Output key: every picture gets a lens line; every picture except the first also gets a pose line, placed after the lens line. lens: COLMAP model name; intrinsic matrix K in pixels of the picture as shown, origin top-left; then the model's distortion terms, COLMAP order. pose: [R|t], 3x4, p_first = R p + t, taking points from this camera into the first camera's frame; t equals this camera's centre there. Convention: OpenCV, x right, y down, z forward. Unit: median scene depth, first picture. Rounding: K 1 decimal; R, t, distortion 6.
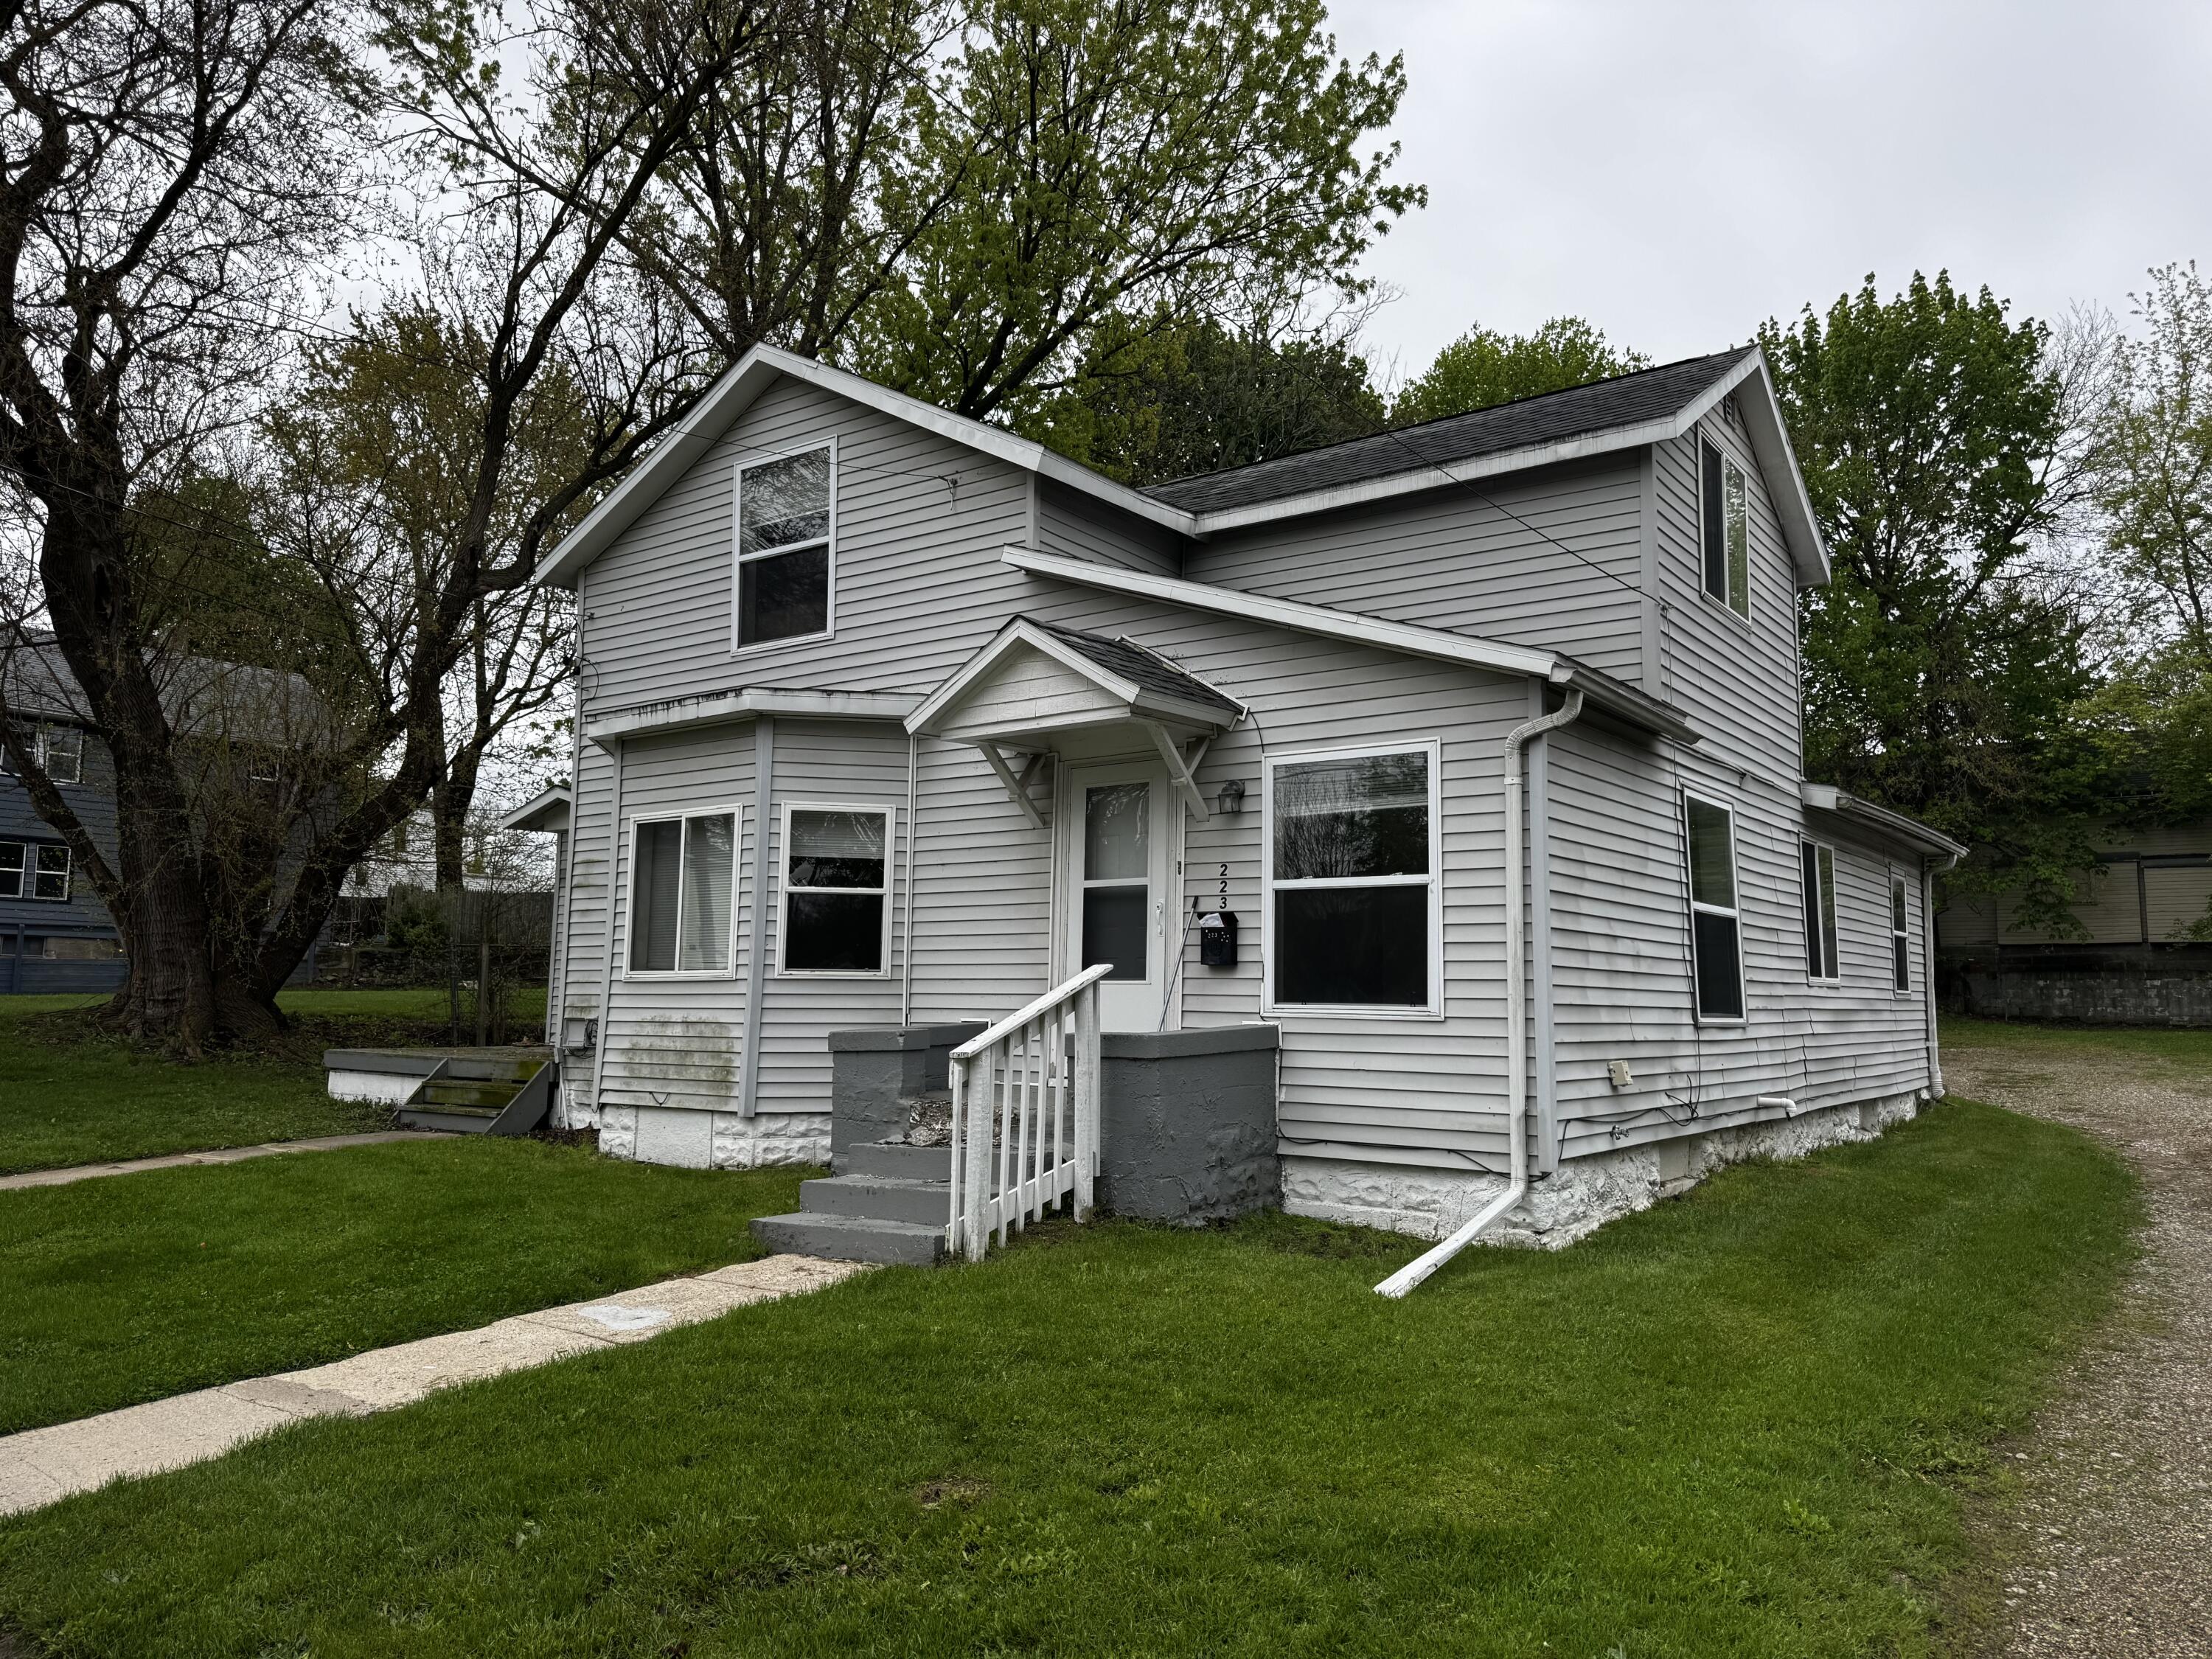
lens RADIAL K [[1588.5, 0, 1106.0], [0, 1588.5, 829.5], [0, 0, 1]] dist [0.085337, -0.067333]
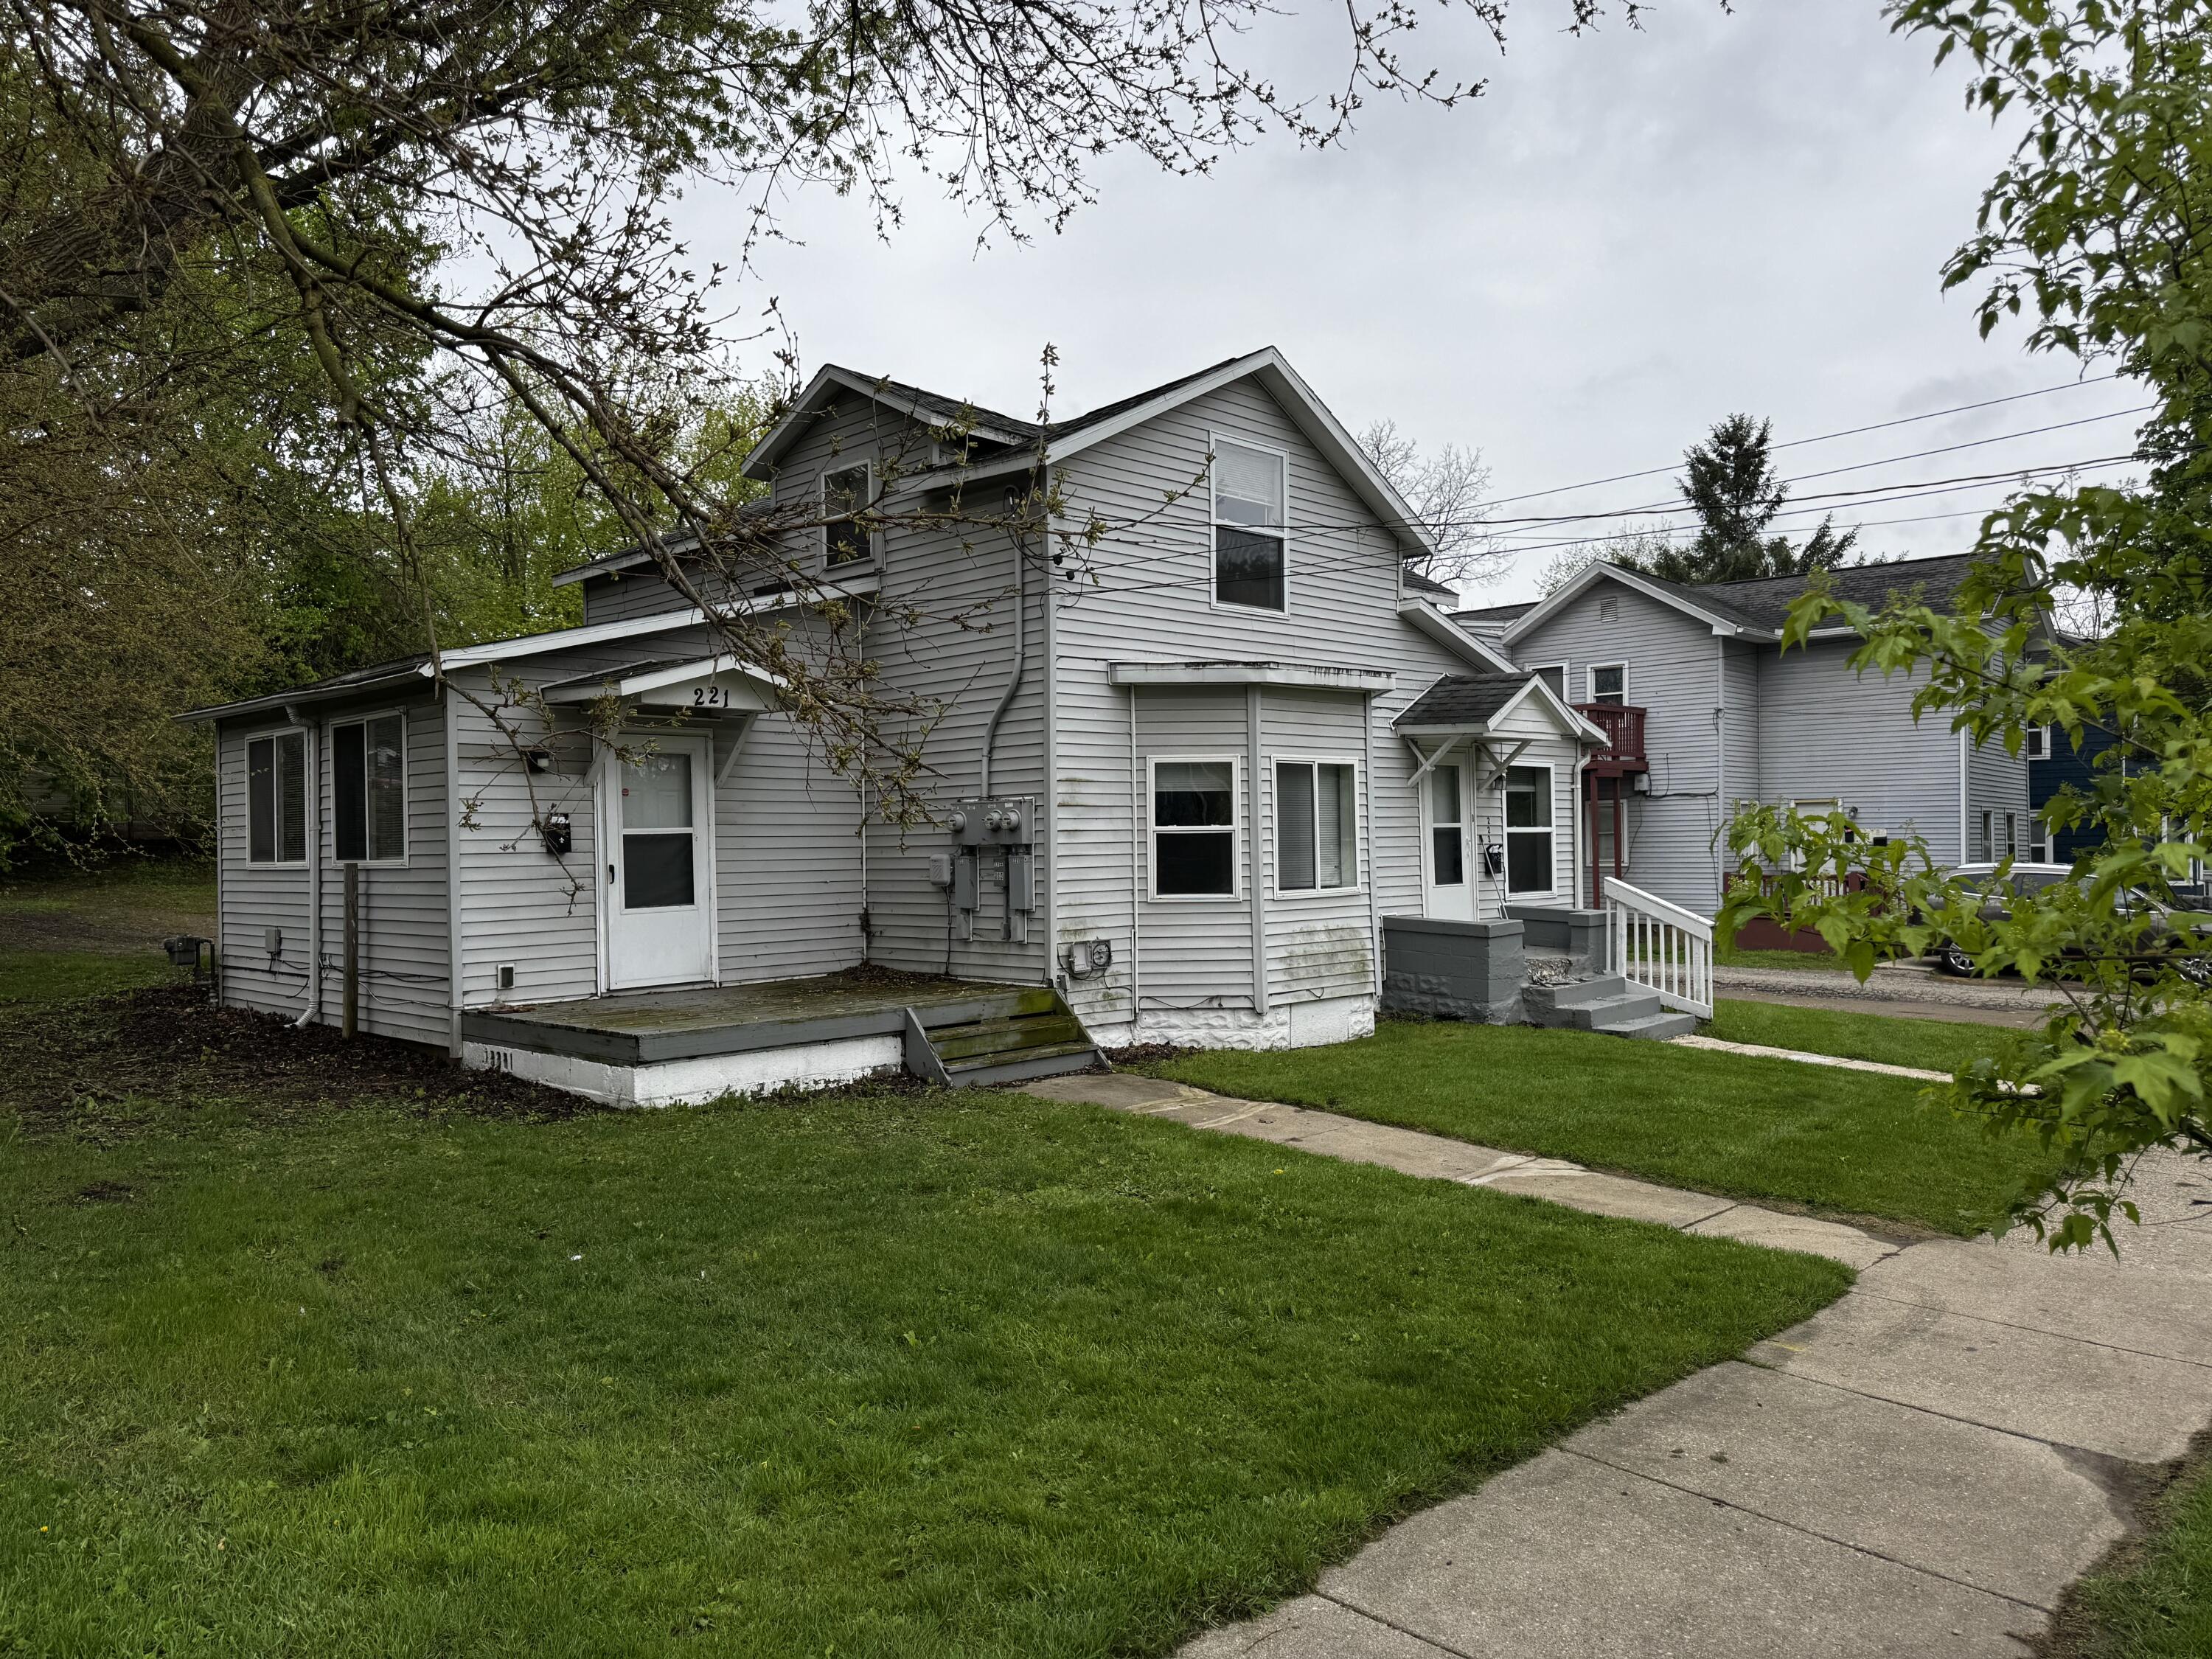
lens RADIAL K [[1588.5, 0, 1106.0], [0, 1588.5, 829.5], [0, 0, 1]] dist [0.085337, -0.067333]
pose [[0.132339, -0.006581, 0.991183, -1.570937], [-0.093164, 0.995469, 0.019048, 0.036617], [-0.986817, -0.094863, 0.131127, 1.054955]]
